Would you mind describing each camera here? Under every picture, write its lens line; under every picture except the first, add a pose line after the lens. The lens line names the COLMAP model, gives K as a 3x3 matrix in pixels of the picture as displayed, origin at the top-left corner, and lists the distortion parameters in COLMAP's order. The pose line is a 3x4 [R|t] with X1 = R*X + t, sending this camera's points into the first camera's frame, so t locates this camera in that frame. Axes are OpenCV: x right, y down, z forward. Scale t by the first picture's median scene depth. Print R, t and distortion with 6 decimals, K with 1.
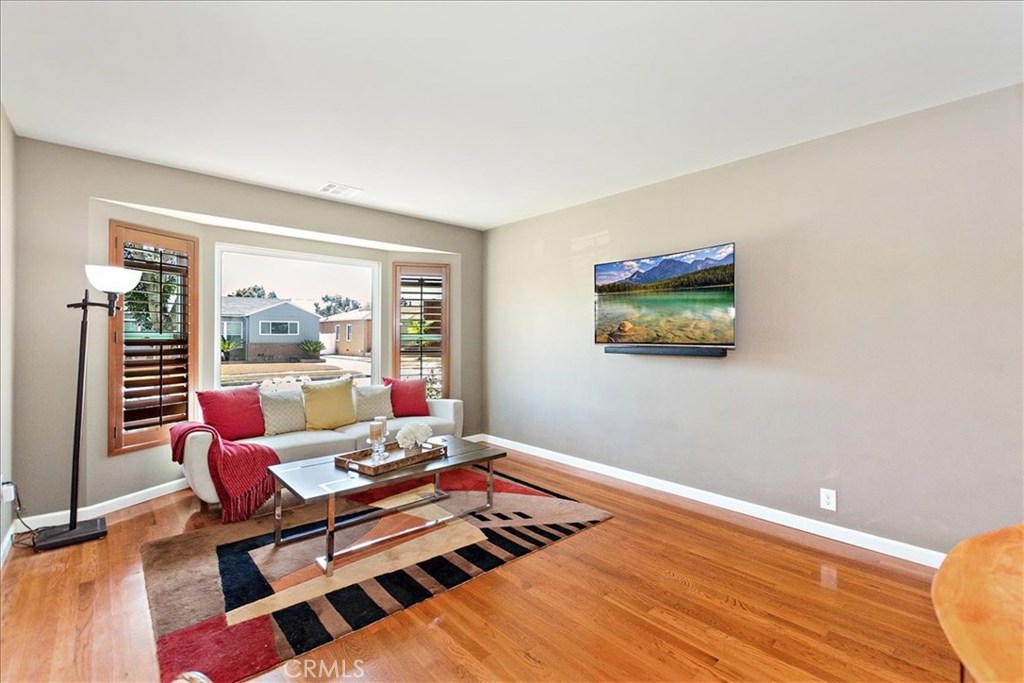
lens RADIAL K [[450.6, 0, 518.3], [0, 450.6, 334.2], [0, 0, 1]] dist [-0.000438, 0.000098]
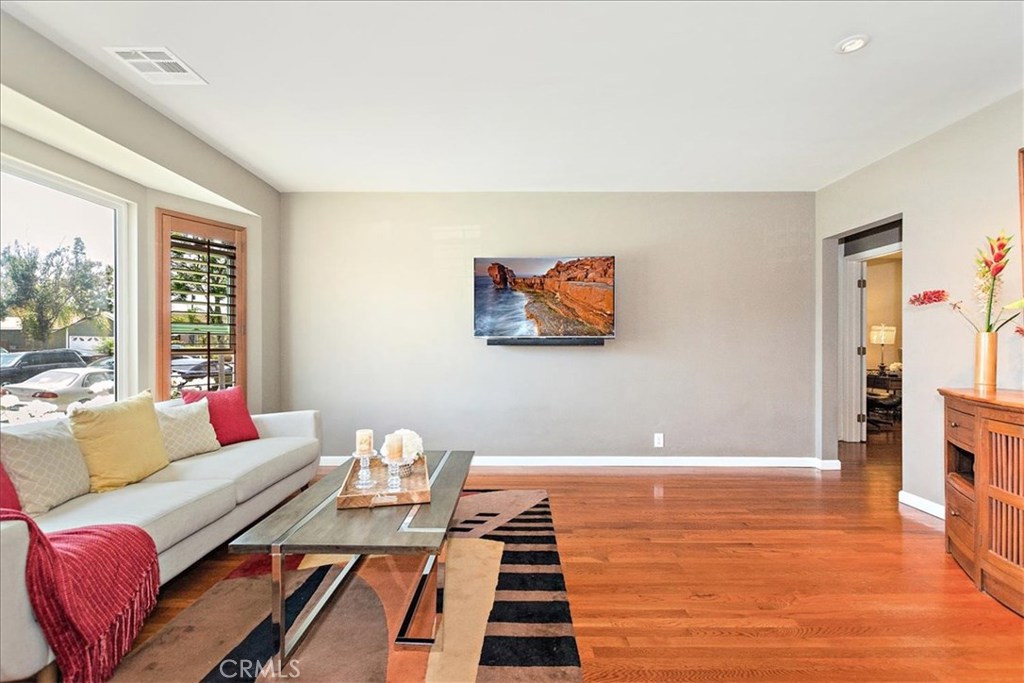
lens RADIAL K [[445.7, 0, 516.2], [0, 445.7, 344.9], [0, 0, 1]] dist [0.000352, 0.000016]
pose [[0.674241, -0.003888, 0.738501, -0.655787], [-0.001389, 0.999978, 0.006532, 0.044214], [-0.738510, -0.005430, 0.674221, 0.344178]]
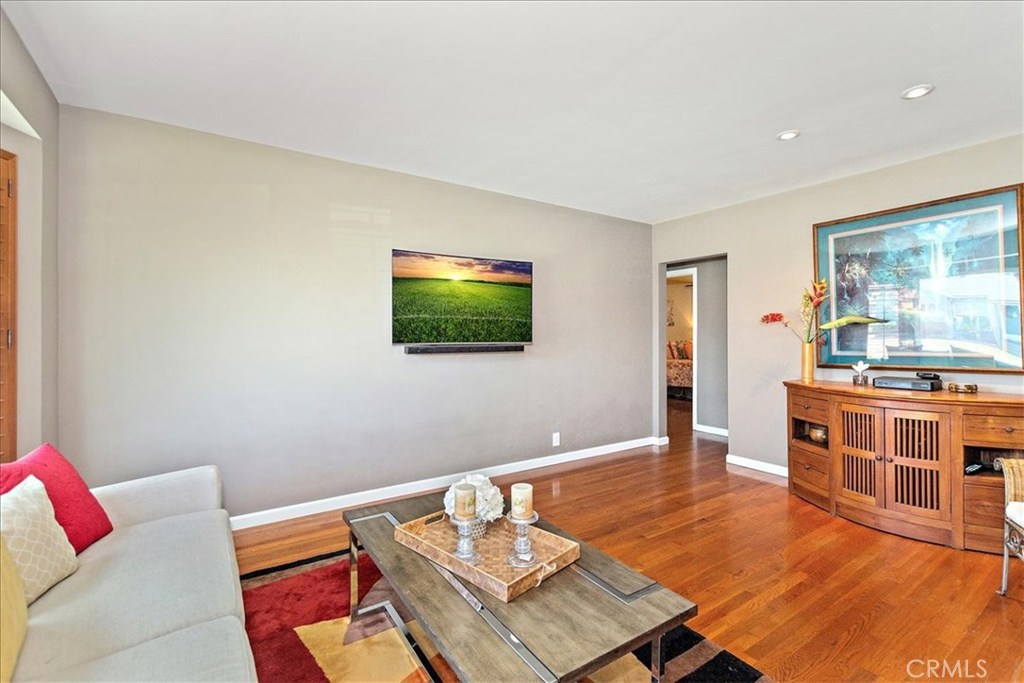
lens RADIAL K [[450.6, 0, 518.3], [0, 450.6, 334.2], [0, 0, 1]] dist [-0.000438, 0.000098]
pose [[0.145898, -0.001314, 0.989299, -0.816133], [-0.002845, 0.999994, 0.001748, 0.001967], [-0.989296, -0.003070, 0.145893, 0.850460]]
